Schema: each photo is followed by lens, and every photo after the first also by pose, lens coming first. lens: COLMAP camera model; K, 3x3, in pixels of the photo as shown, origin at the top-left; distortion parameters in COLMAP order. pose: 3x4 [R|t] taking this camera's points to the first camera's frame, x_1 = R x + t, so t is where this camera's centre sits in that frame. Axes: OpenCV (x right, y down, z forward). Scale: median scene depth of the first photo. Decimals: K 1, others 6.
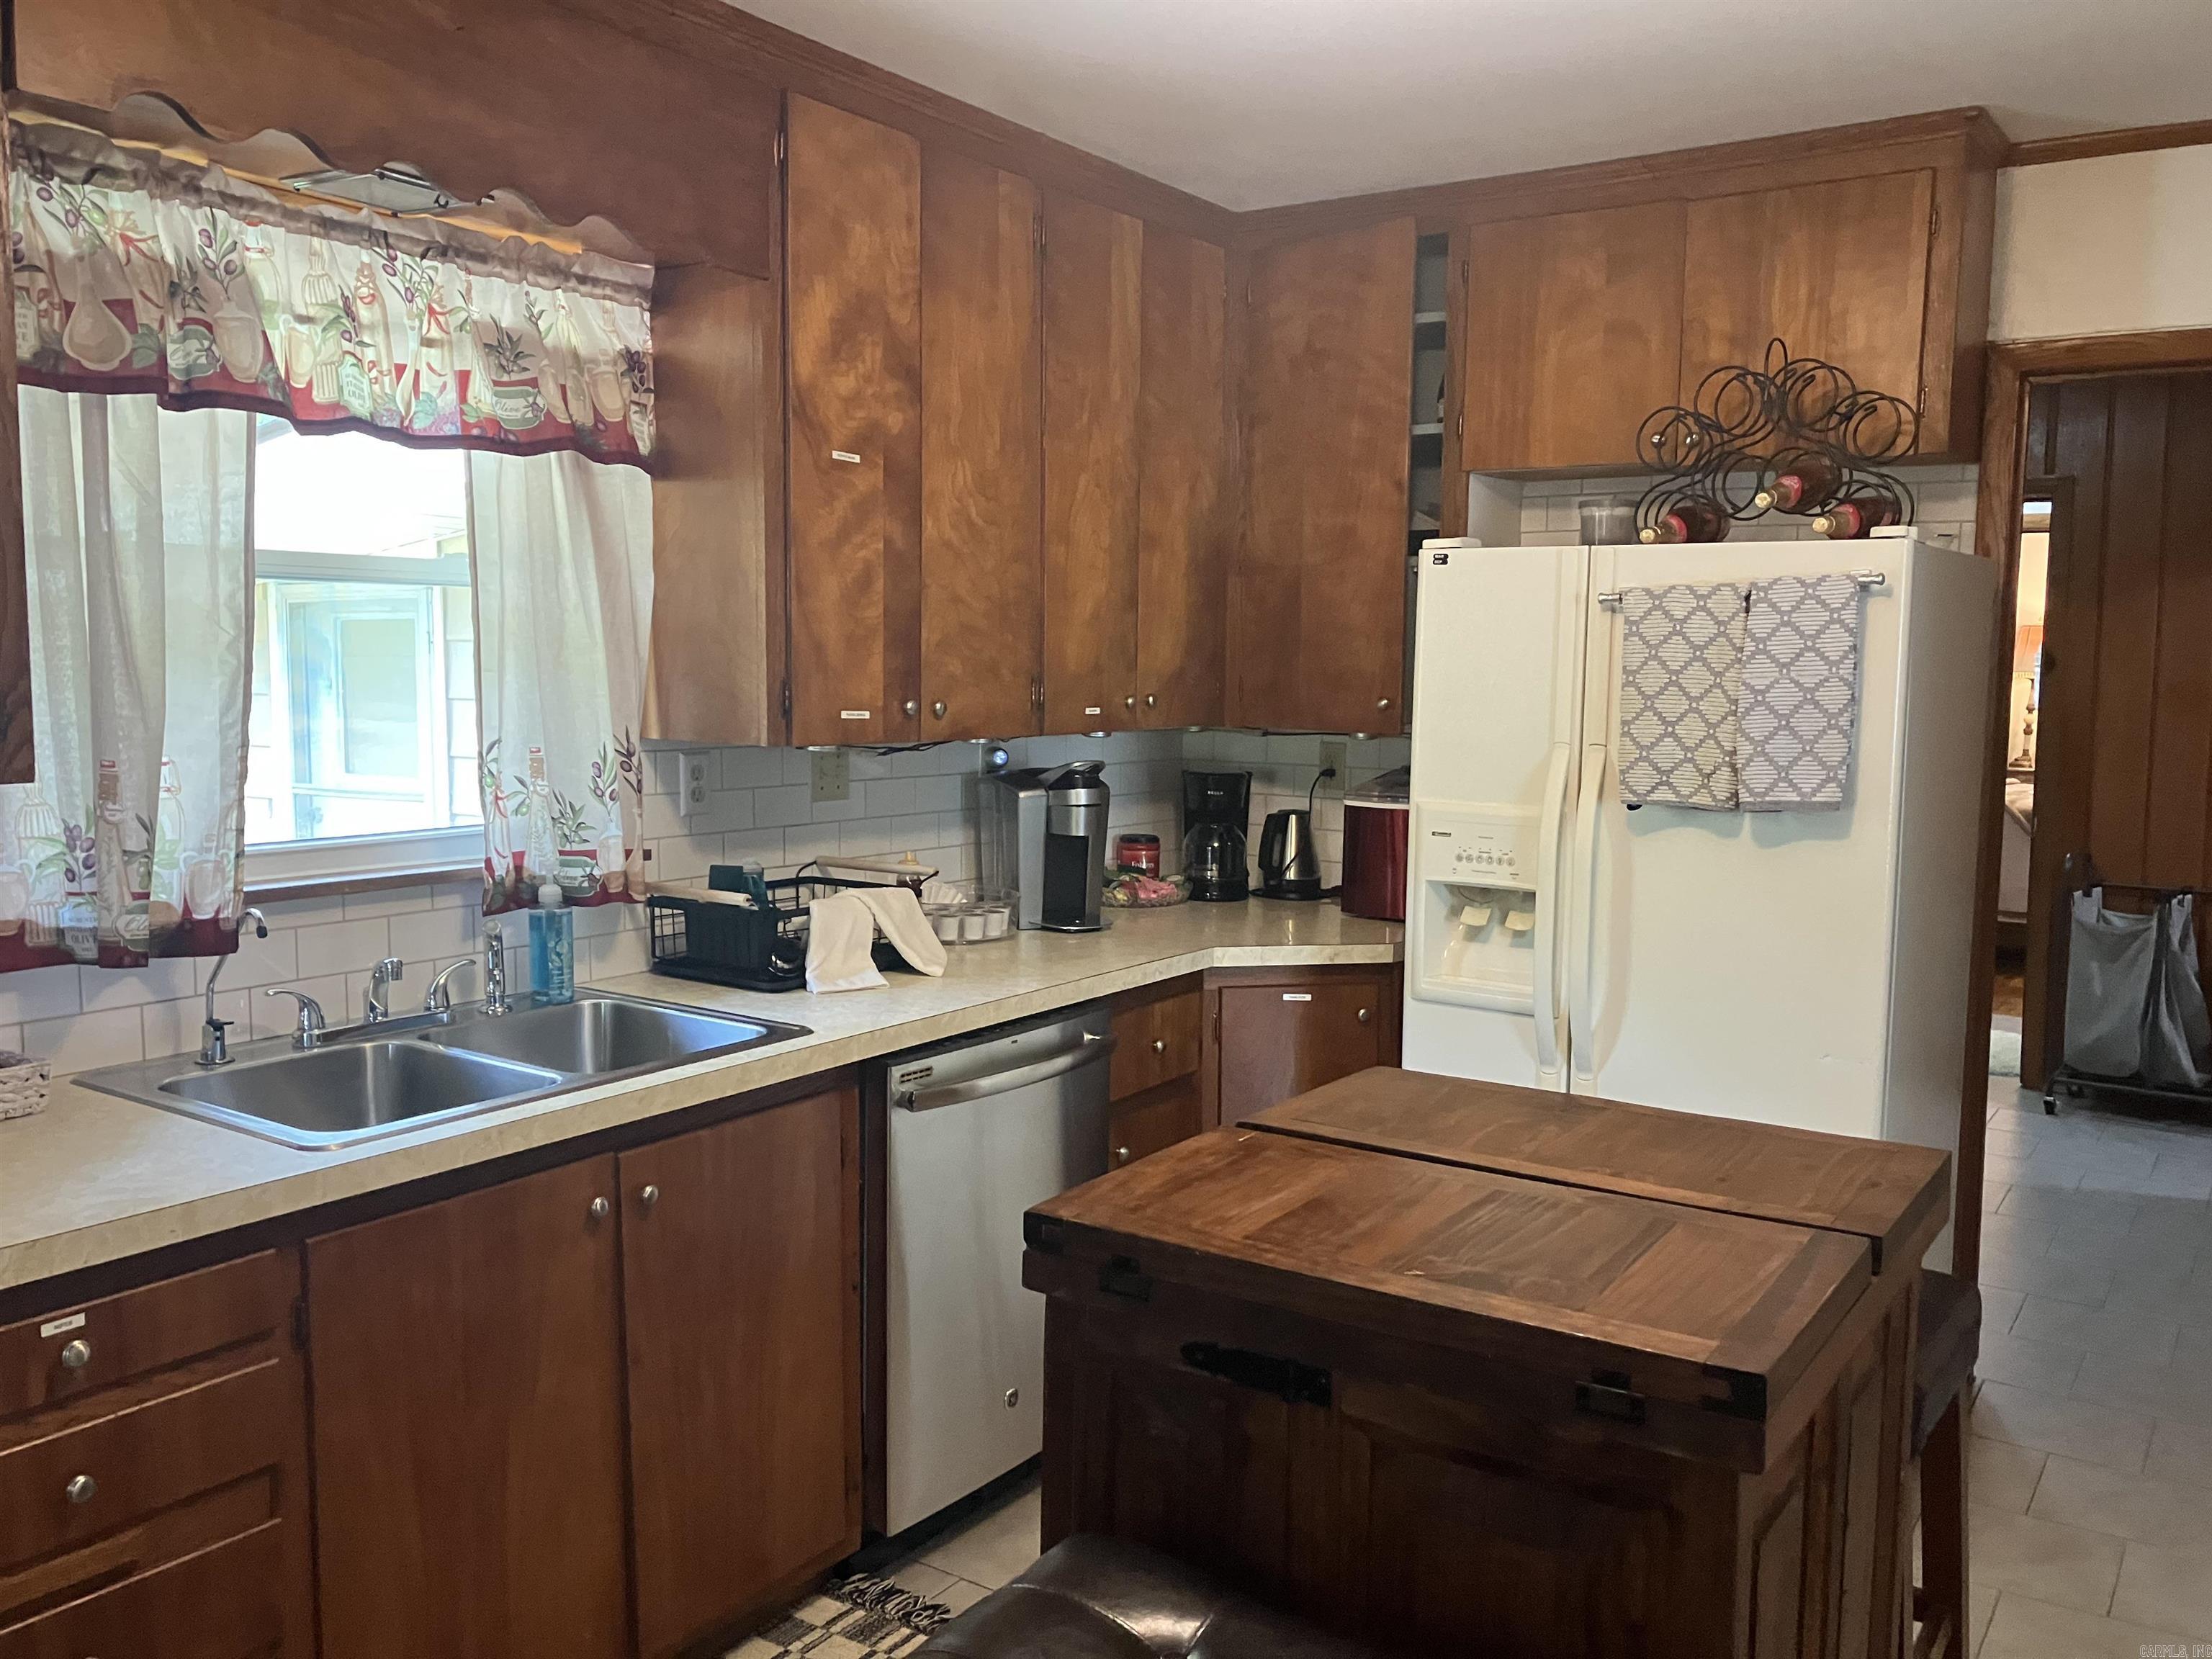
lens RADIAL K [[1827.6, 0, 1106.7], [0, 1827.6, 829.7], [0, 0, 1]] dist [0.004124, -0.006084]
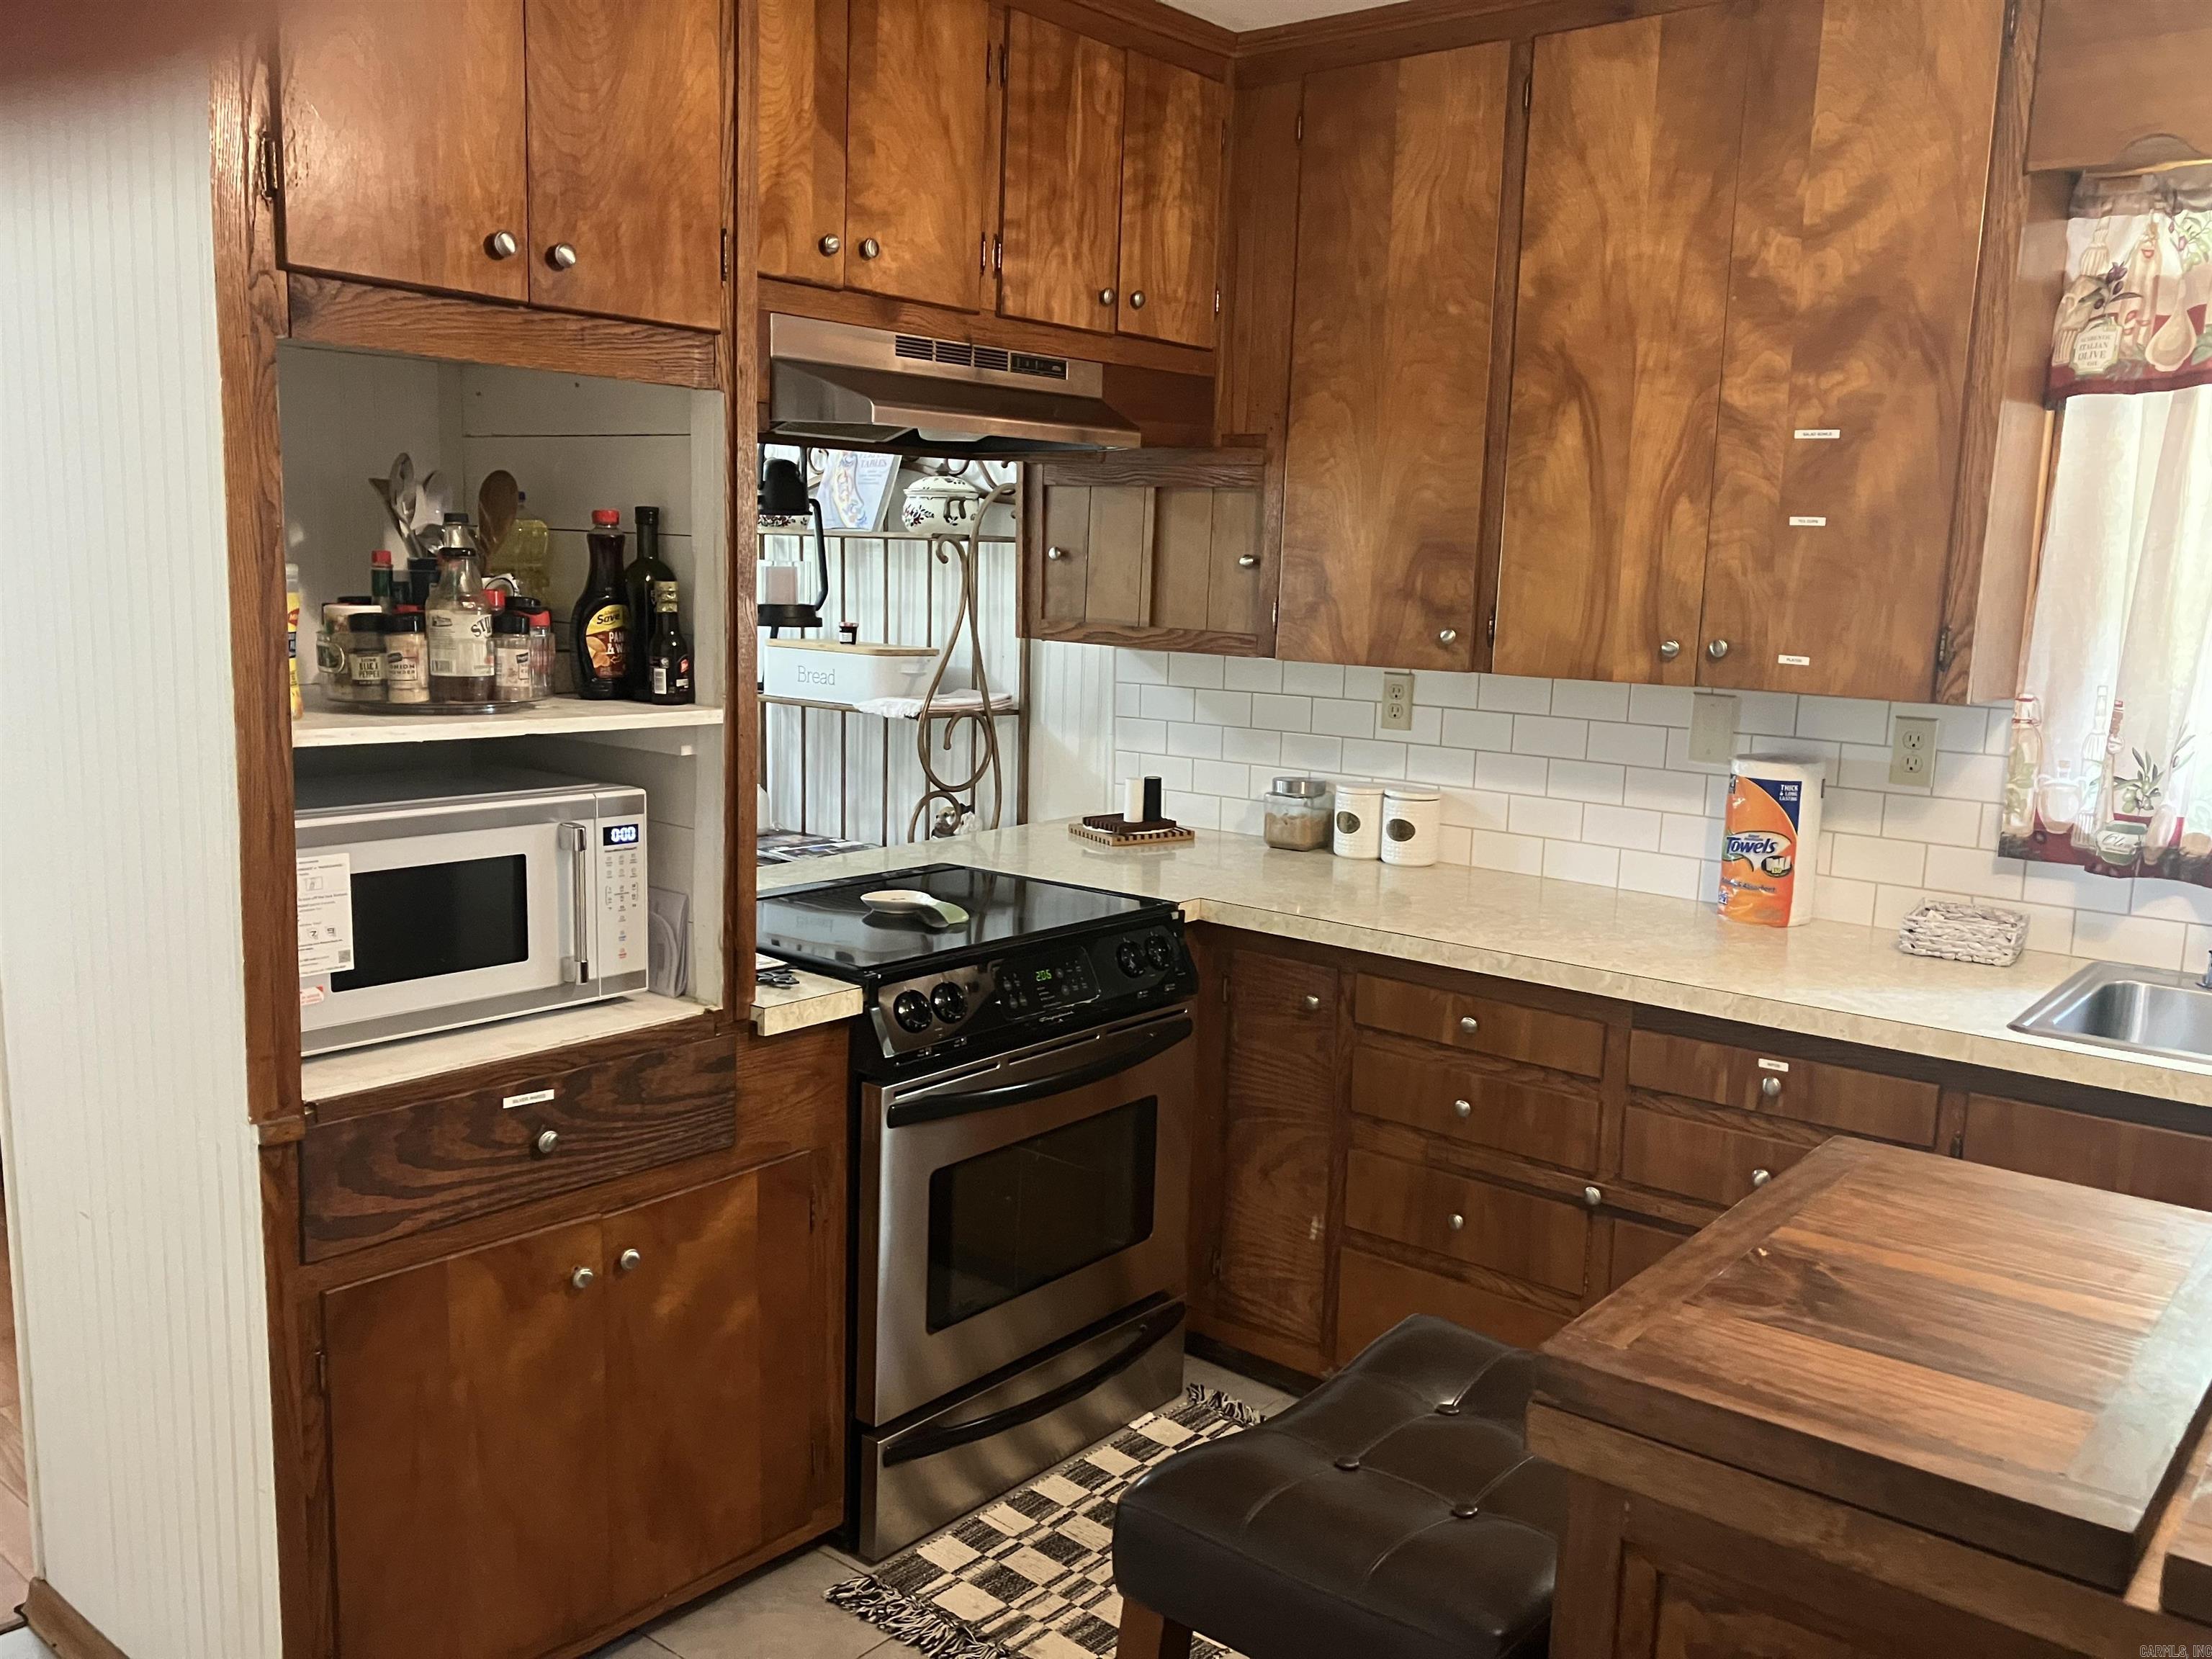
lens RADIAL K [[1827.6, 0, 1107.2], [0, 1827.6, 834.0], [0, 0, 1]] dist [0.004124, -0.006084]
pose [[-0.088197, 0.137120, -0.986620, 0.725284], [-0.127032, 0.980844, 0.147673, -0.046422], [0.987970, 0.138357, -0.069089, 0.453215]]
